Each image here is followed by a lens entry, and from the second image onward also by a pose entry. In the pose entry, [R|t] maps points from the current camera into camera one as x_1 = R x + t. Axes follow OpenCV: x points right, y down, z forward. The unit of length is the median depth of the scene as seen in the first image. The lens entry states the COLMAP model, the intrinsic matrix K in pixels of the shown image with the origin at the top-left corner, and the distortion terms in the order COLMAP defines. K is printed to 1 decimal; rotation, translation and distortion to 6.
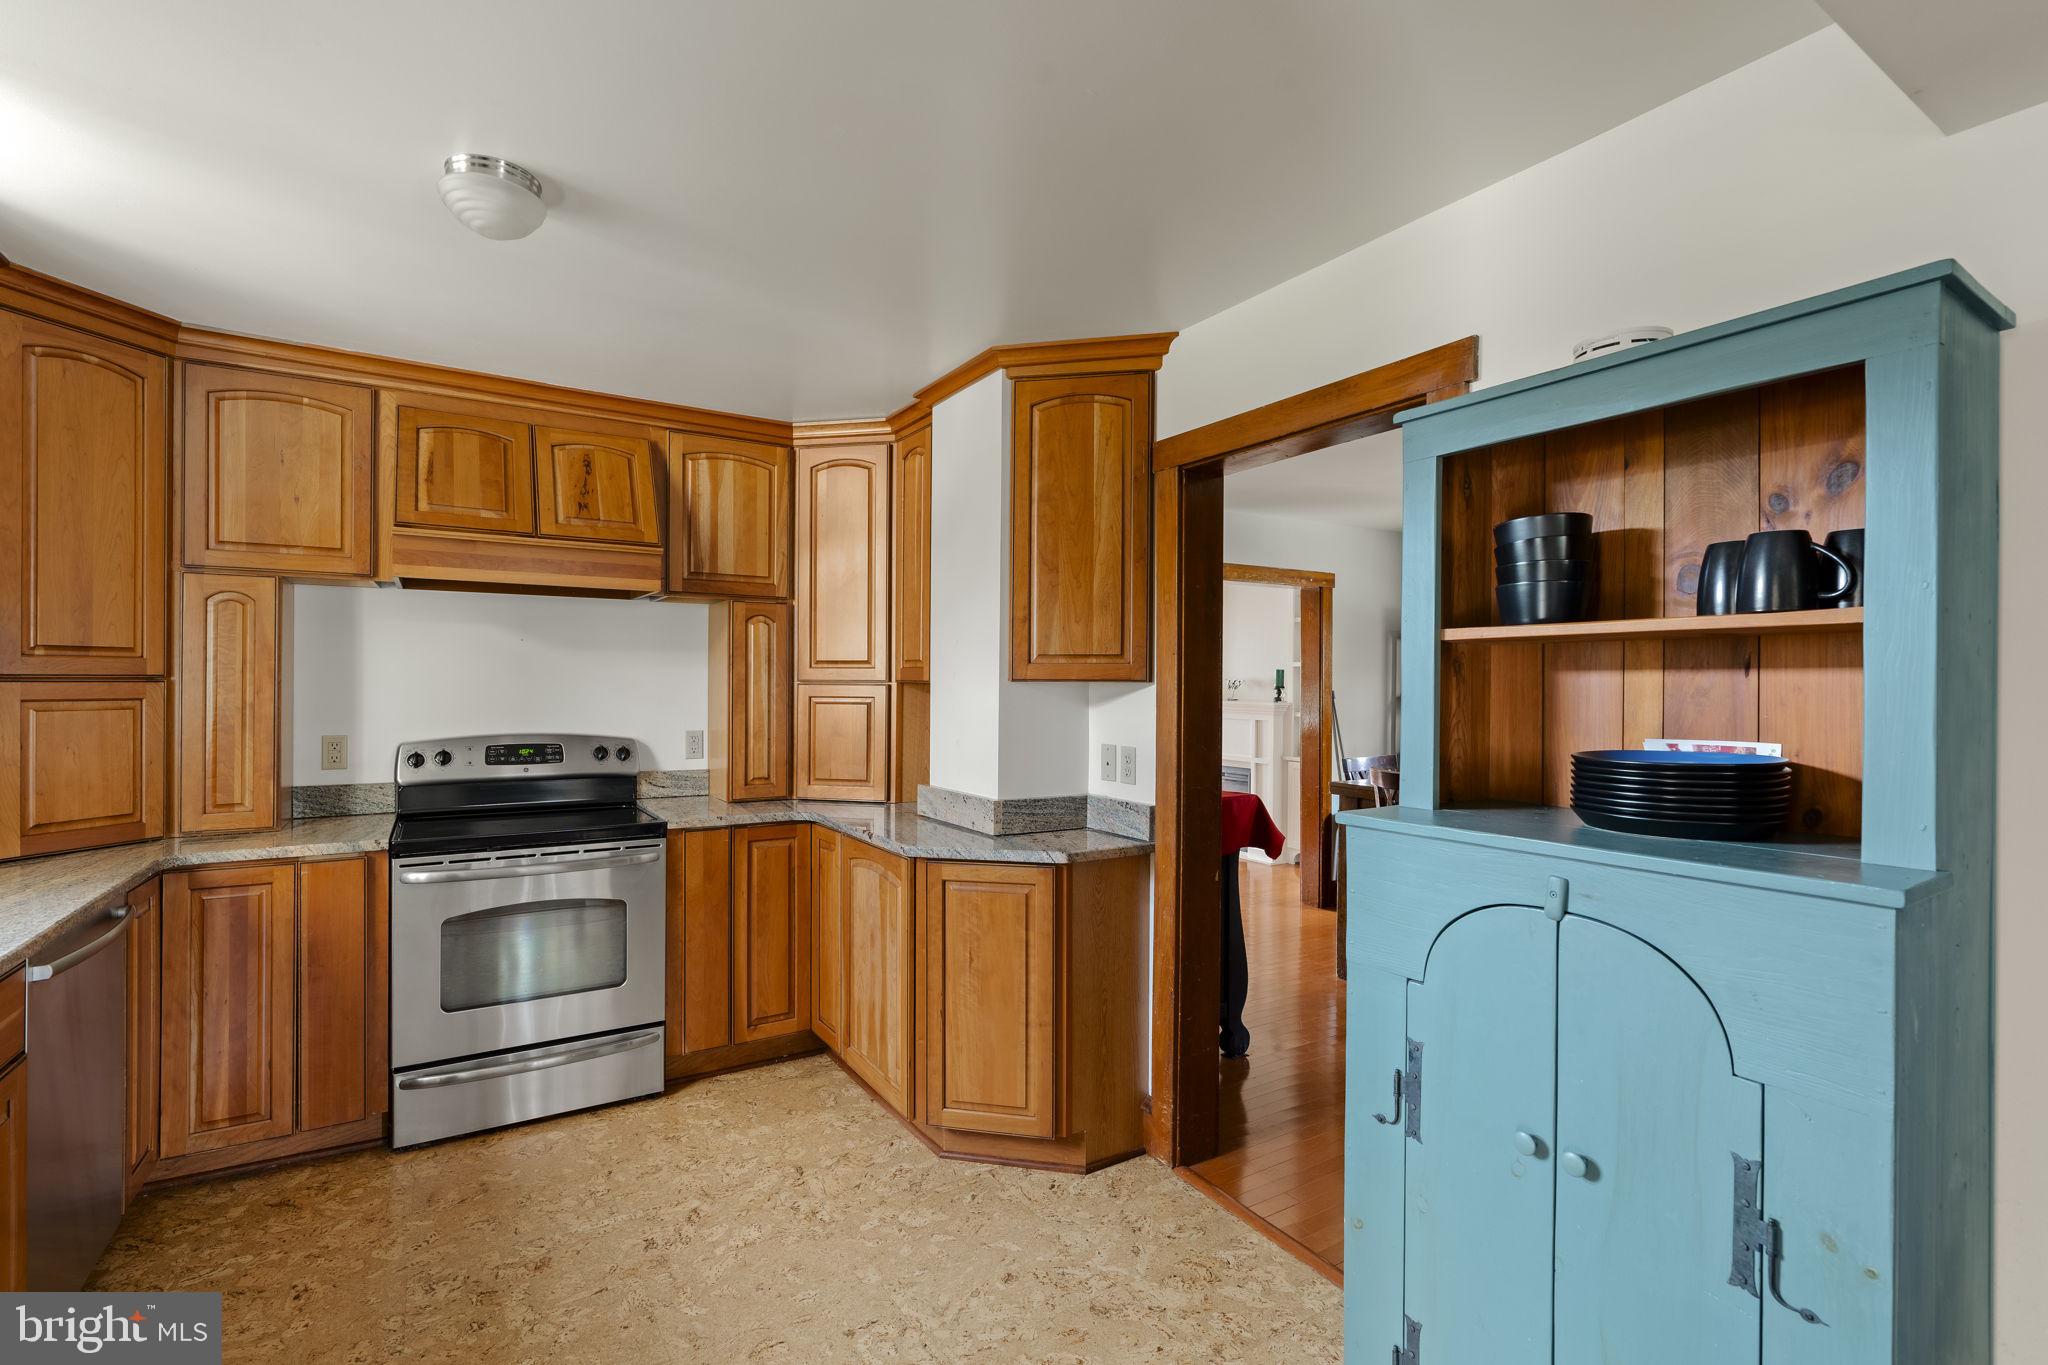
lens RADIAL K [[931.5, 0, 1024.0], [0, 931.5, 682.5], [0, 0, 1]] dist [-0.000534, 0.000552]
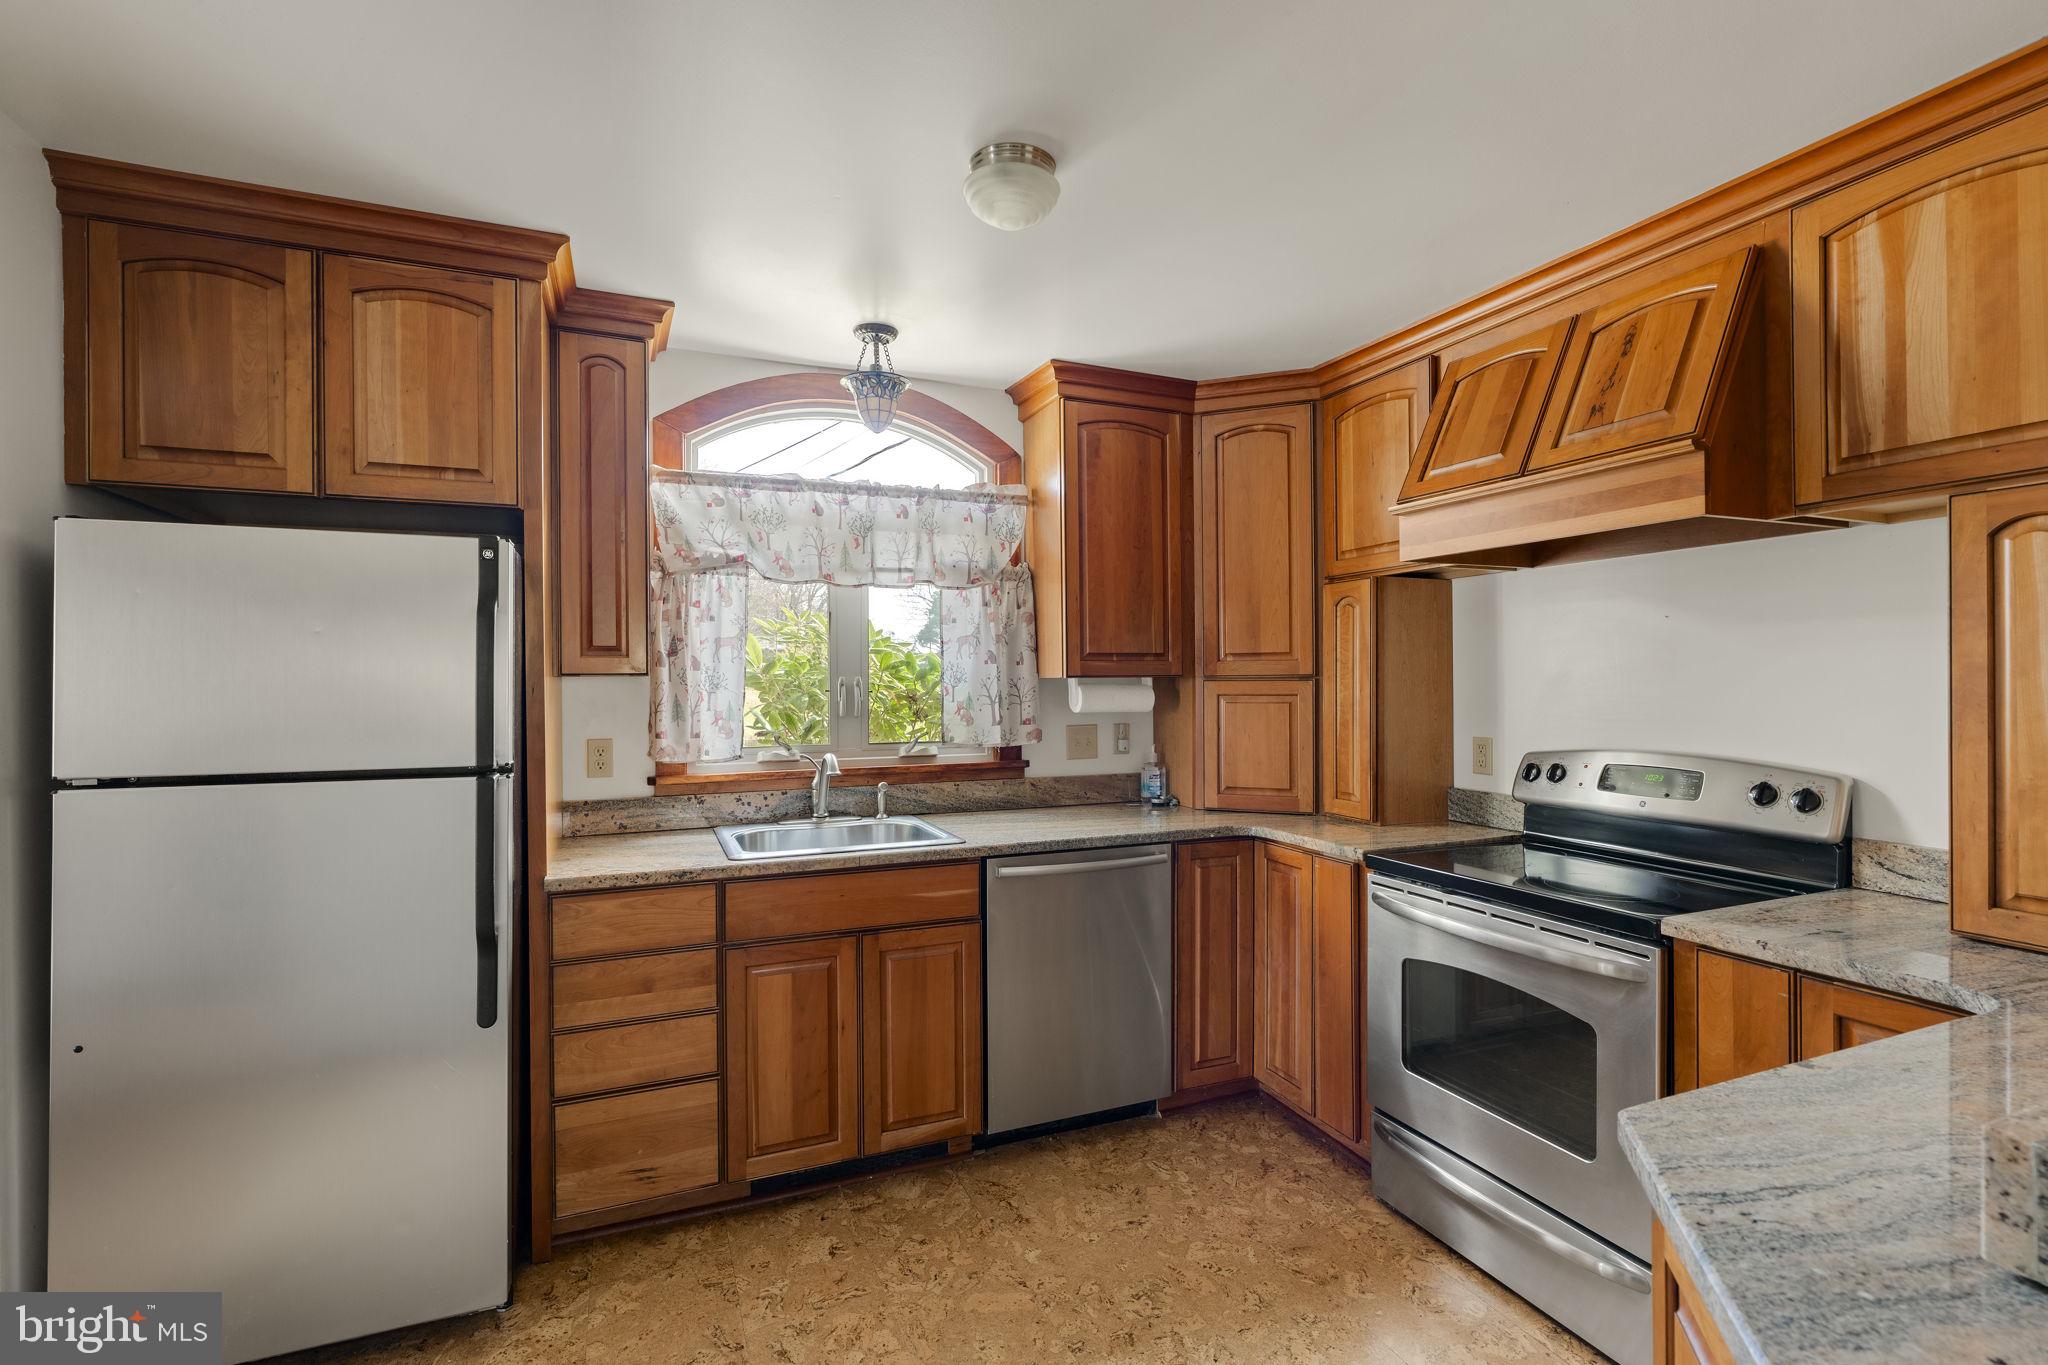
lens RADIAL K [[923.6, 0, 1025.6], [0, 923.6, 678.5], [0, 0, 1]] dist [-0.003334, 0.000537]
pose [[-0.161538, -0.007564, -0.986838, 0.243858], [0.004444, 0.999955, -0.008392, 0.004783], [0.986857, -0.005741, -0.161497, 0.732437]]
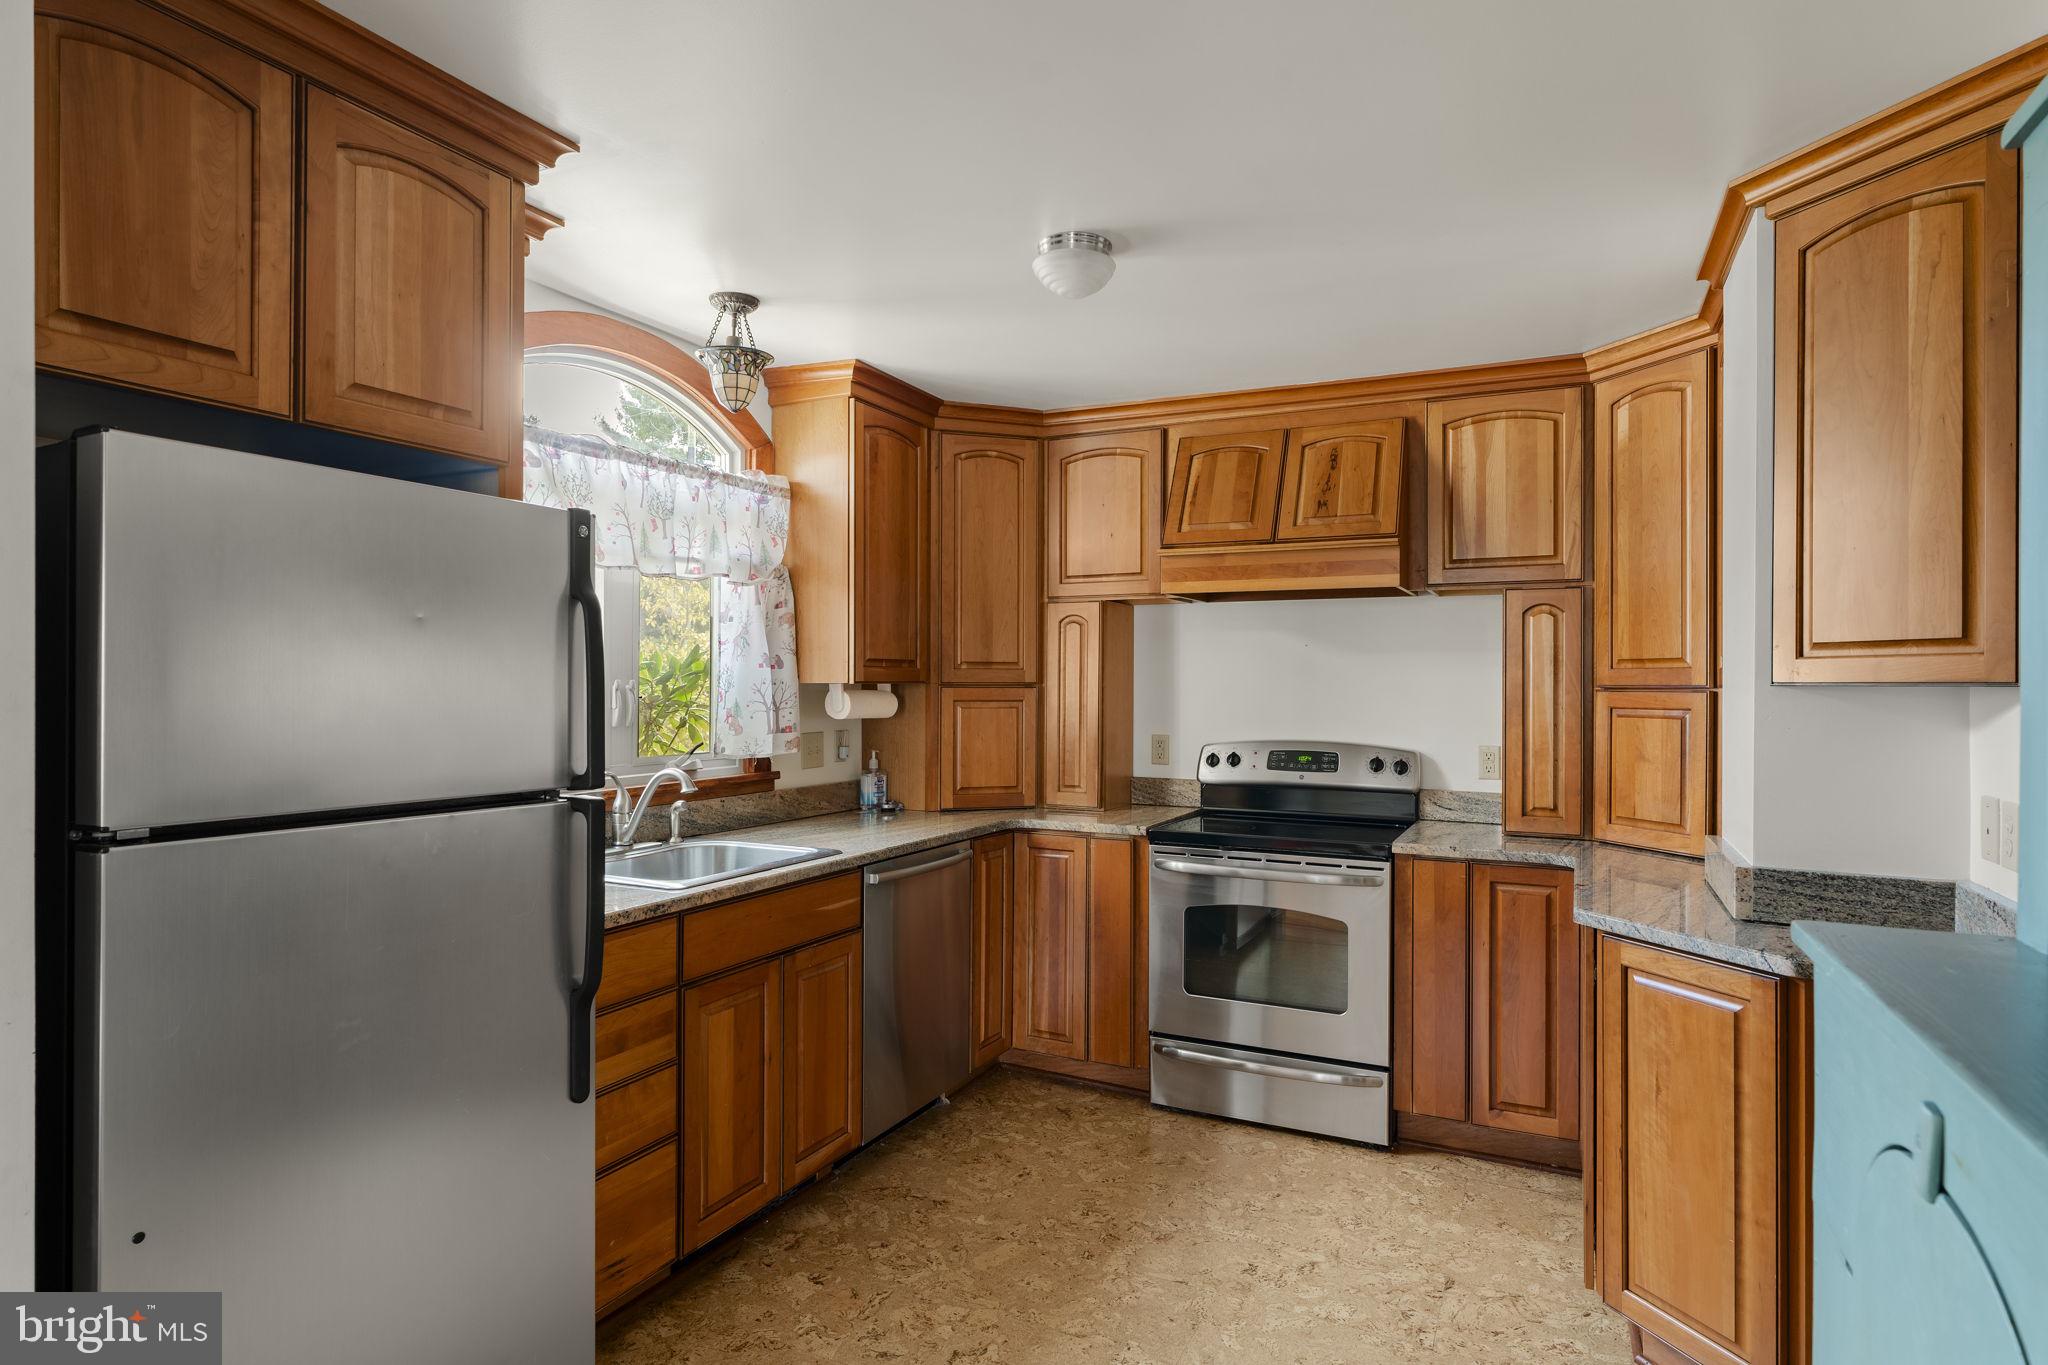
lens RADIAL K [[1112.2, 0, 1025.9], [0, 1112.2, 678.5], [0, 0, 1]] dist [0.001154, 0.000307]
pose [[0.525918, -0.008095, -0.850497, 0.350986], [-0.001544, 0.999944, -0.010473, 0.002502], [0.850534, 0.006821, 0.525876, 0.145900]]
